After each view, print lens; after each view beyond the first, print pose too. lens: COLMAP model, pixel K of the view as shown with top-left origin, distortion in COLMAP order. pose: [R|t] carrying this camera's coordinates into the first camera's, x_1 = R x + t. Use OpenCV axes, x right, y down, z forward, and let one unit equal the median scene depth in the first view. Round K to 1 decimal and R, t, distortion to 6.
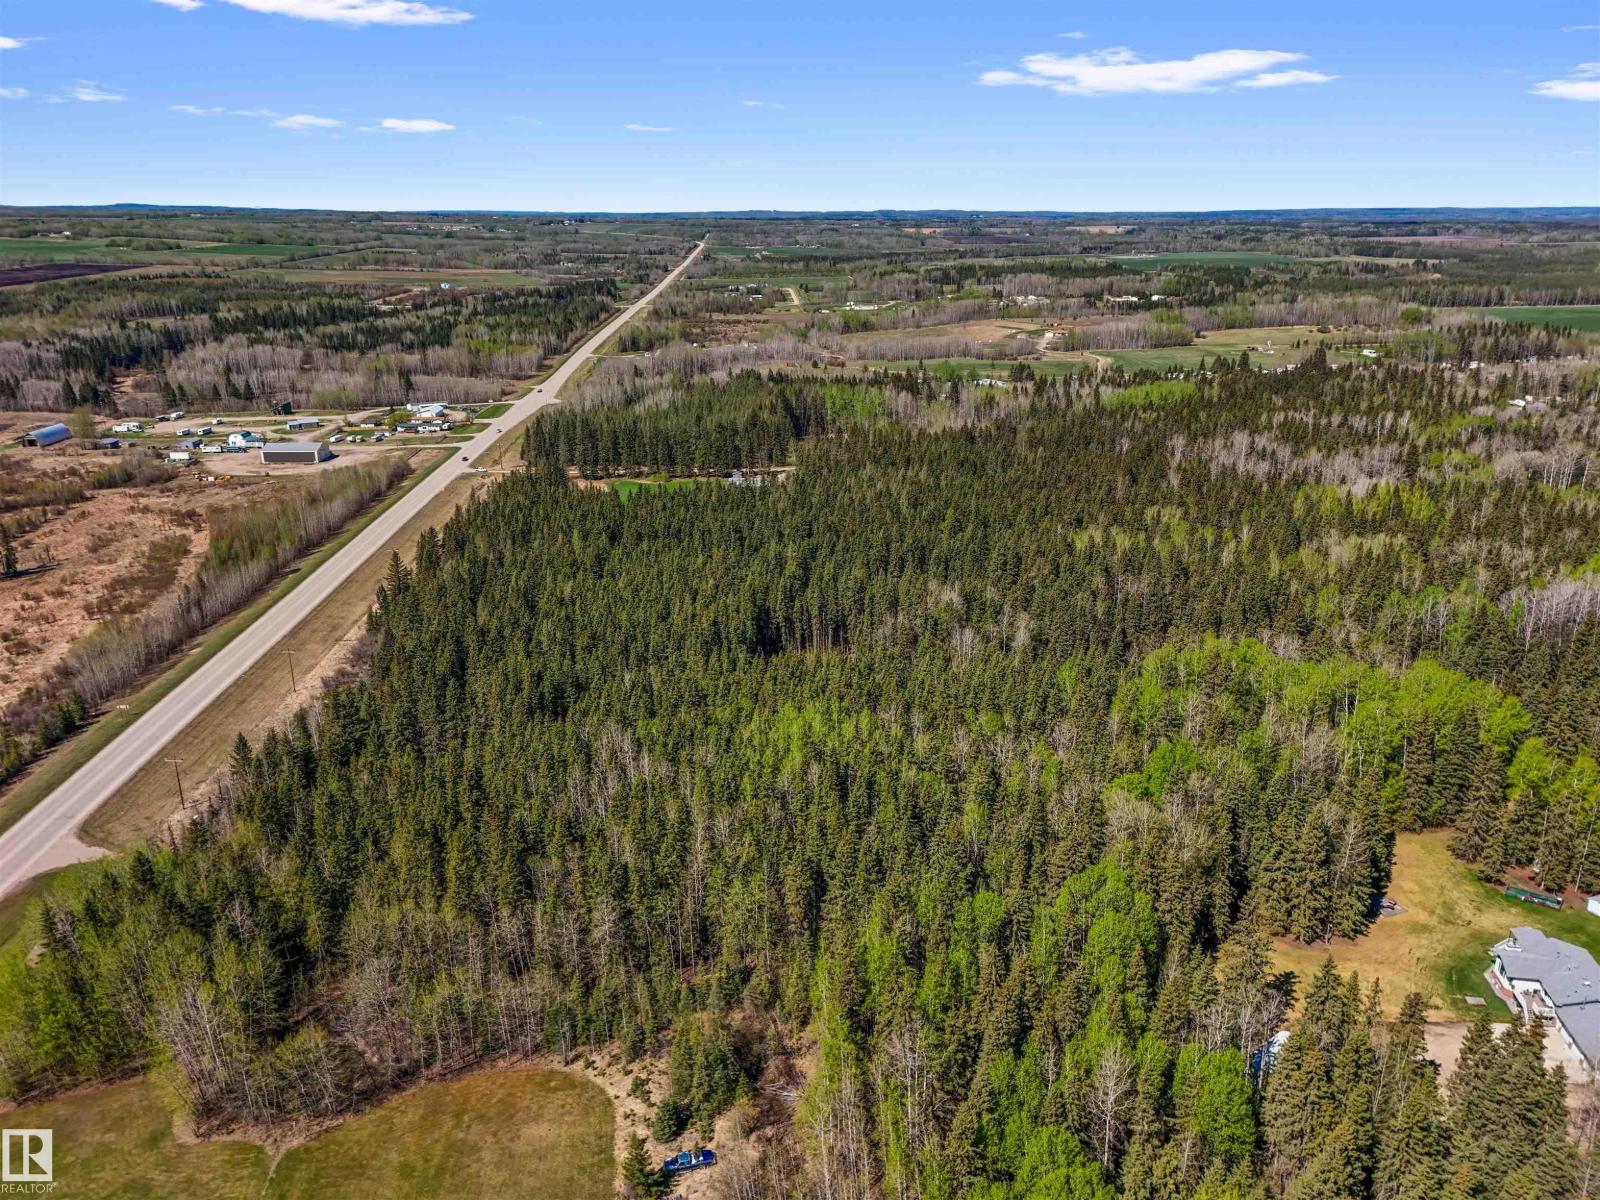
lens RADIAL K [[1174.3, 0, 800.0], [0, 1174.3, 600.0], [0, 0, 1]] dist [0.085839, -0.082898]
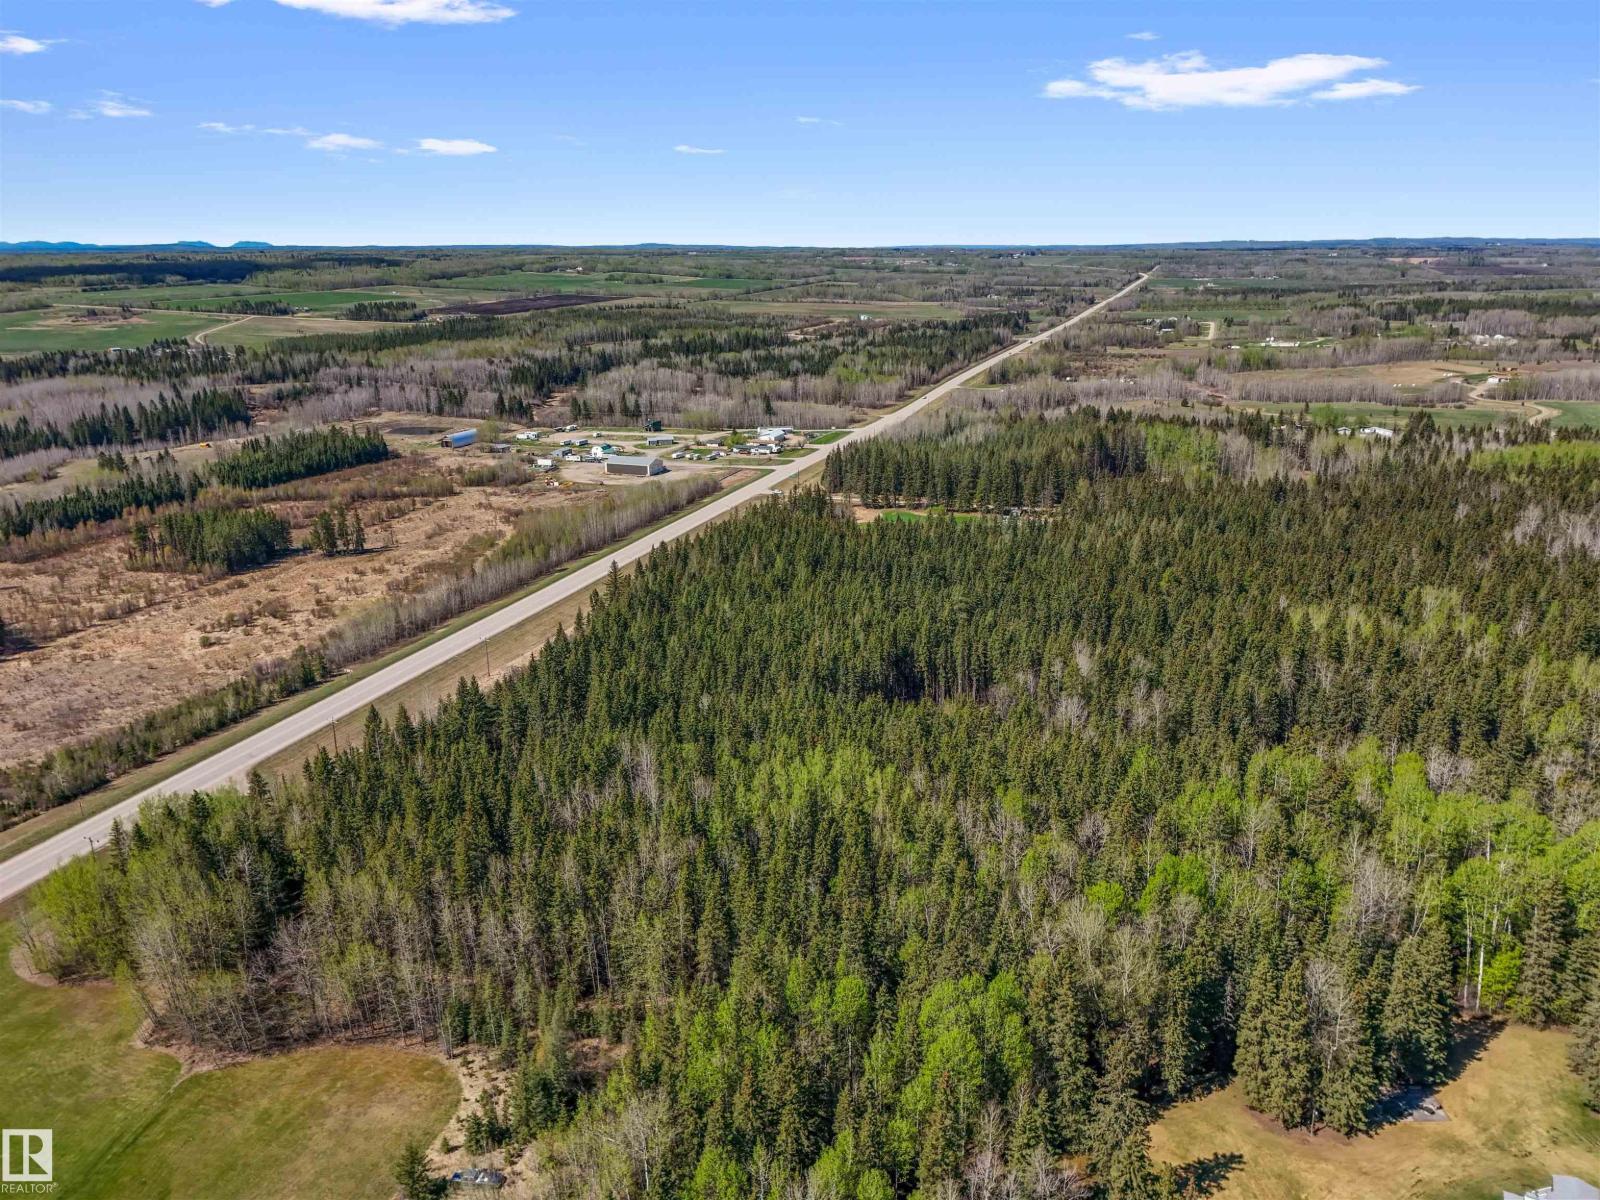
lens RADIAL K [[1174.3, 0, 800.0], [0, 1174.3, 600.0], [0, 0, 1]] dist [0.085839, -0.082898]
pose [[0.931977, 0.100933, -0.348184, 0.069990], [-0.109671, 0.993953, -0.005422, -0.006199], [0.345531, 0.043238, 0.937411, 0.018296]]
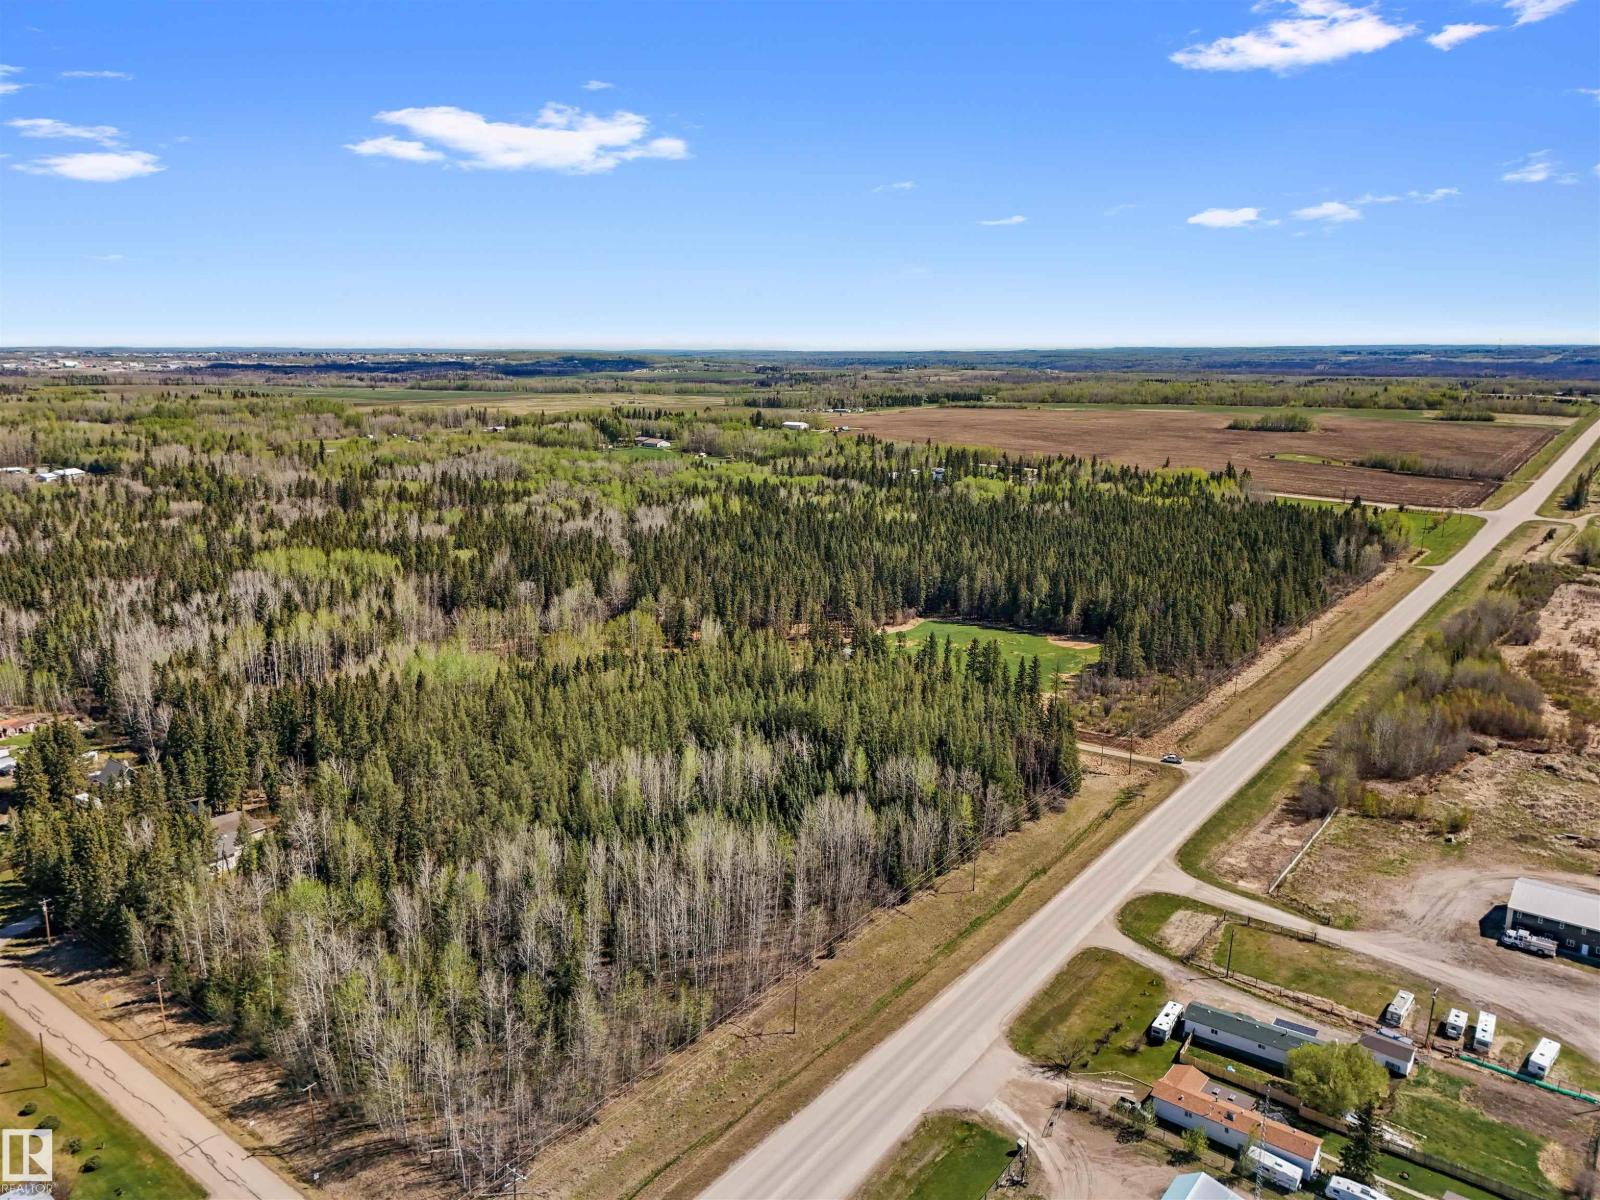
lens RADIAL K [[1174.3, 0, 800.0], [0, 1174.3, 600.0], [0, 0, 1]] dist [0.085839, -0.082898]
pose [[-0.767728, -0.123596, 0.628743, -0.278496], [0.208516, 0.879628, 0.427523, -0.268413], [-0.605900, 0.459324, -0.649543, 0.831482]]
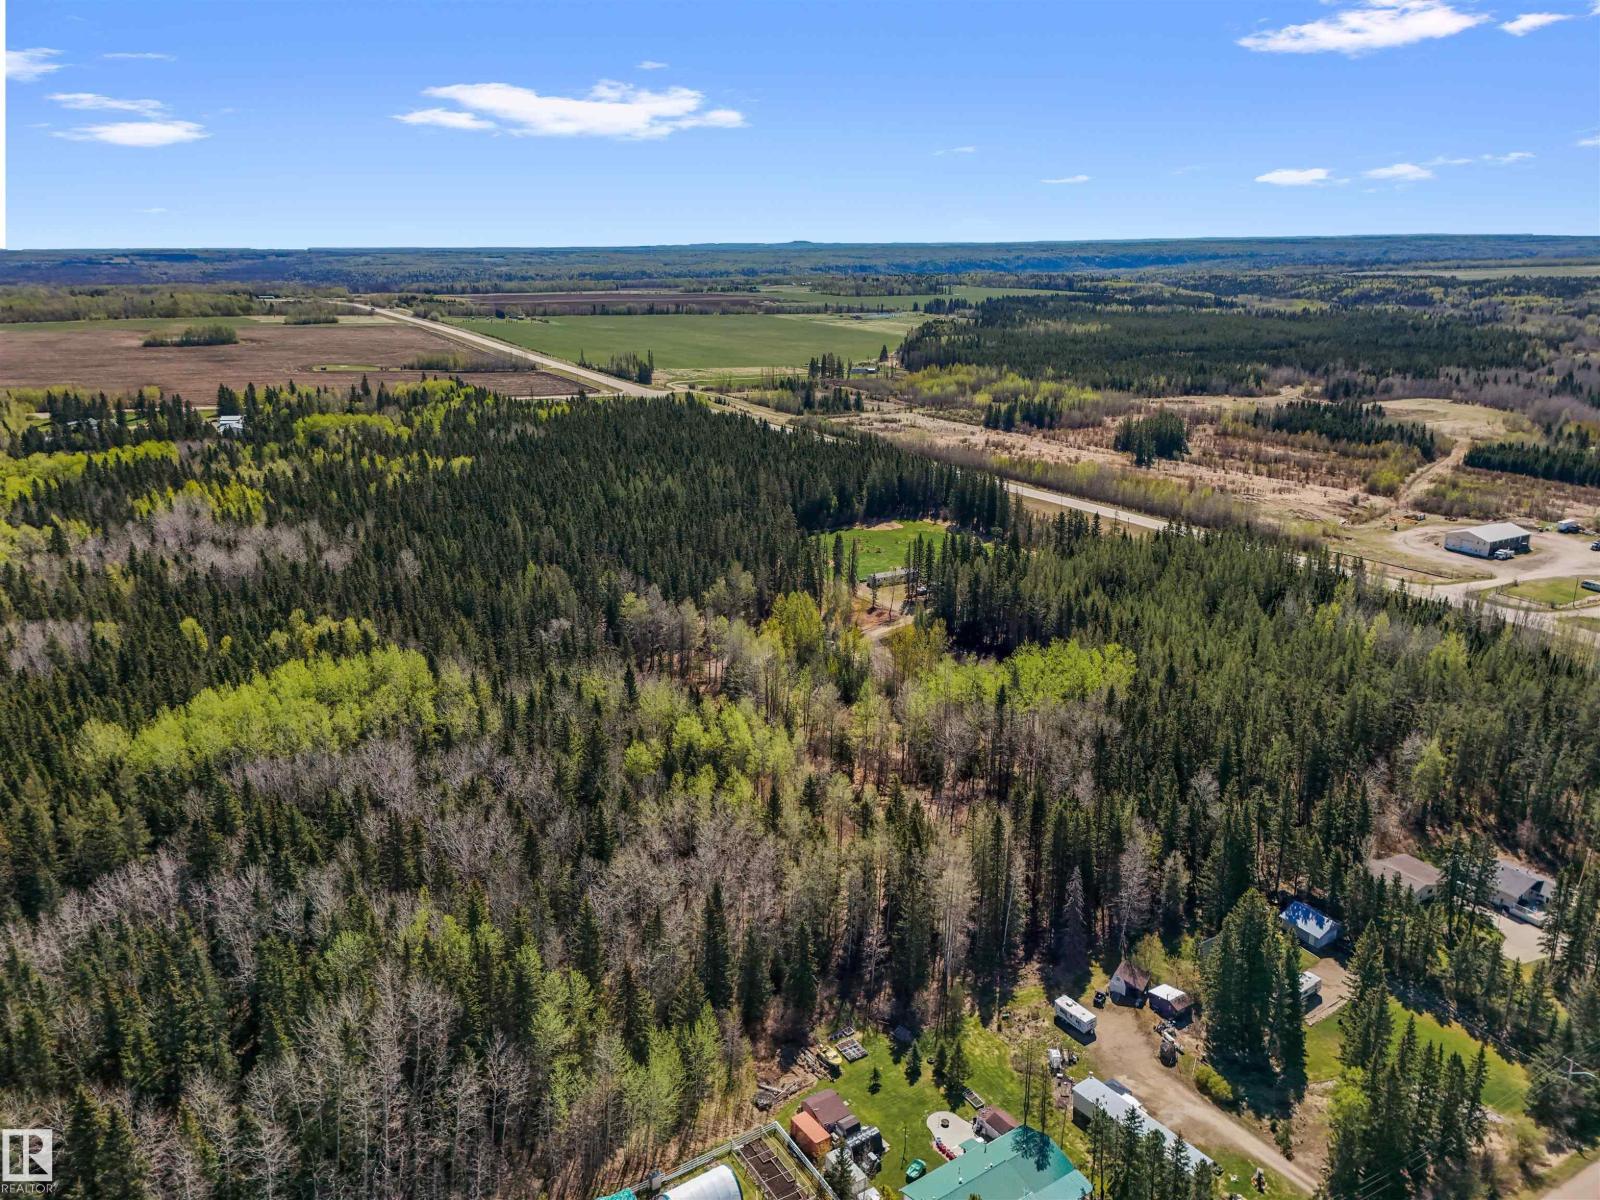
lens RADIAL K [[1174.3, 0, 800.0], [0, 1174.3, 600.0], [0, 0, 1]] dist [0.085839, -0.082898]
pose [[-0.882291, 0.152886, -0.445184, 0.193570], [-0.129032, 0.830997, 0.541105, -0.270492], [0.452674, 0.534855, -0.713454, 0.827539]]
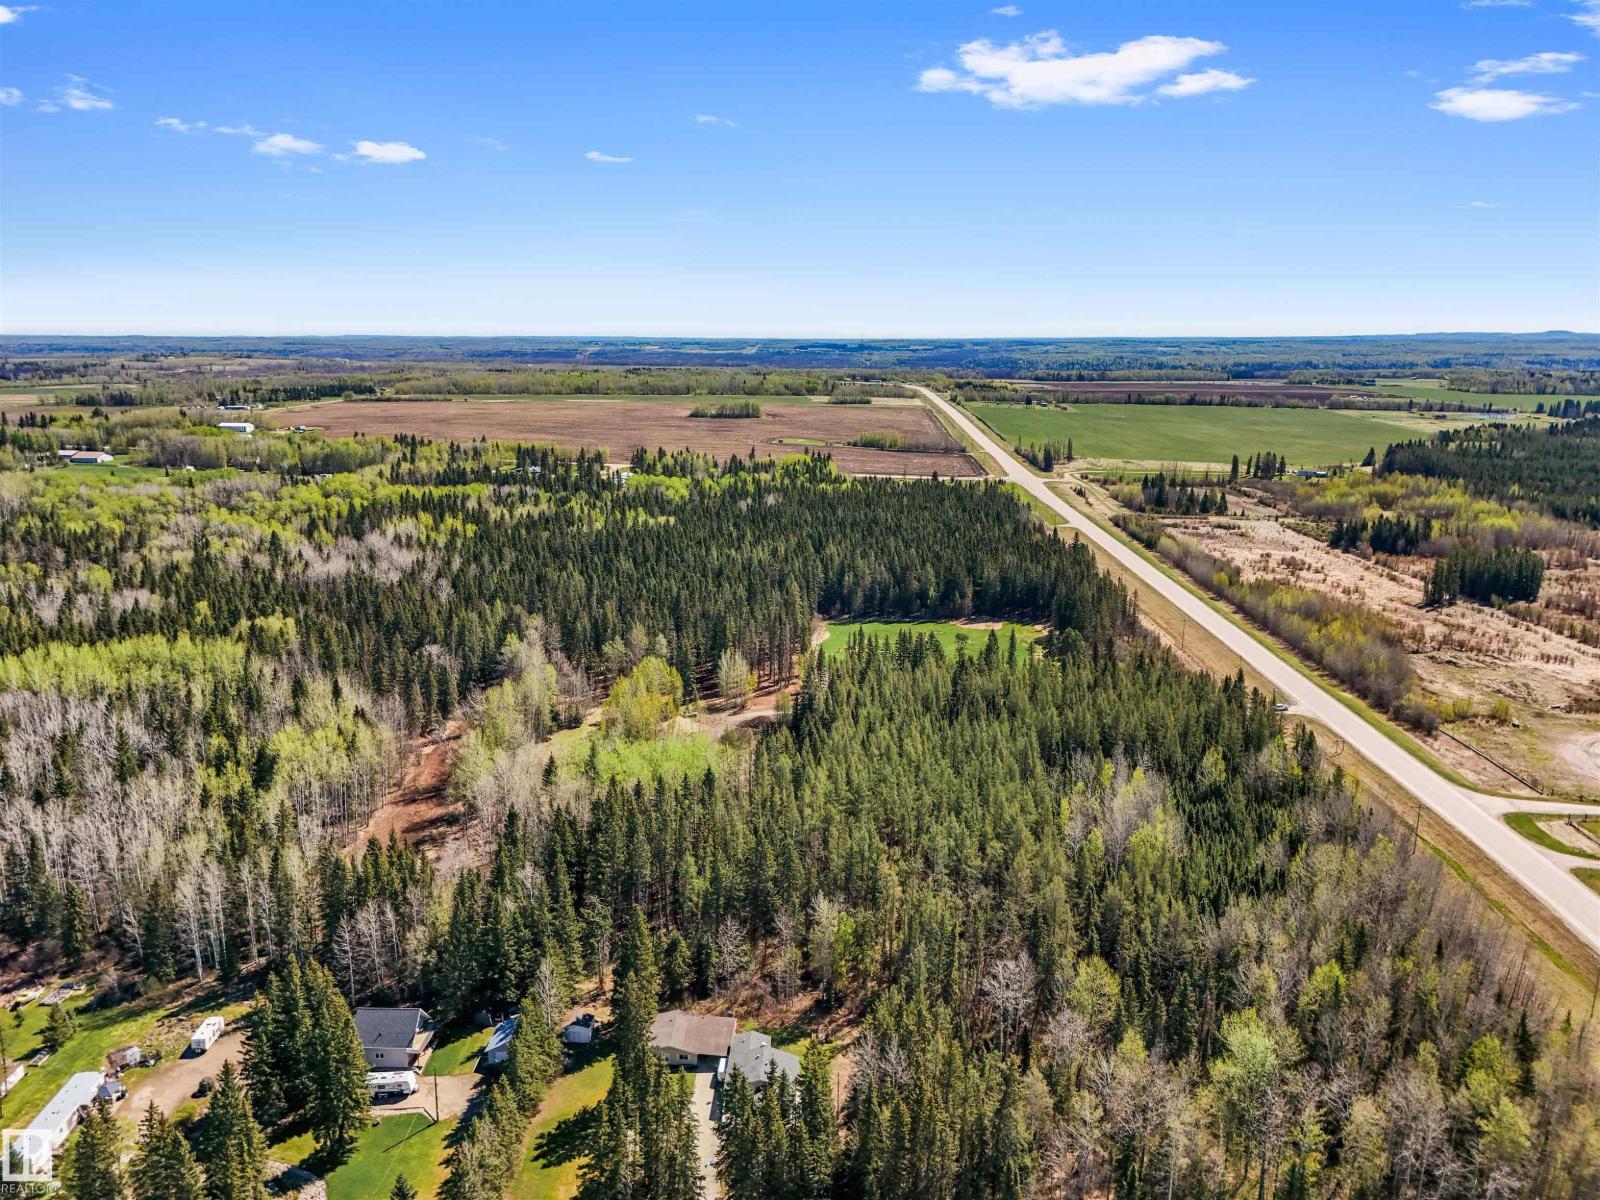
lens RADIAL K [[1193.8, 0, 831.6], [0, 1193.8, 602.3], [0, 0, 1]] dist [0.087345, -0.100269]
pose [[-0.998744, -0.003172, 0.049997, -0.030971], [0.022719, 0.860789, 0.508455, -0.283888], [-0.044650, 0.508952, -0.859636, 0.880577]]
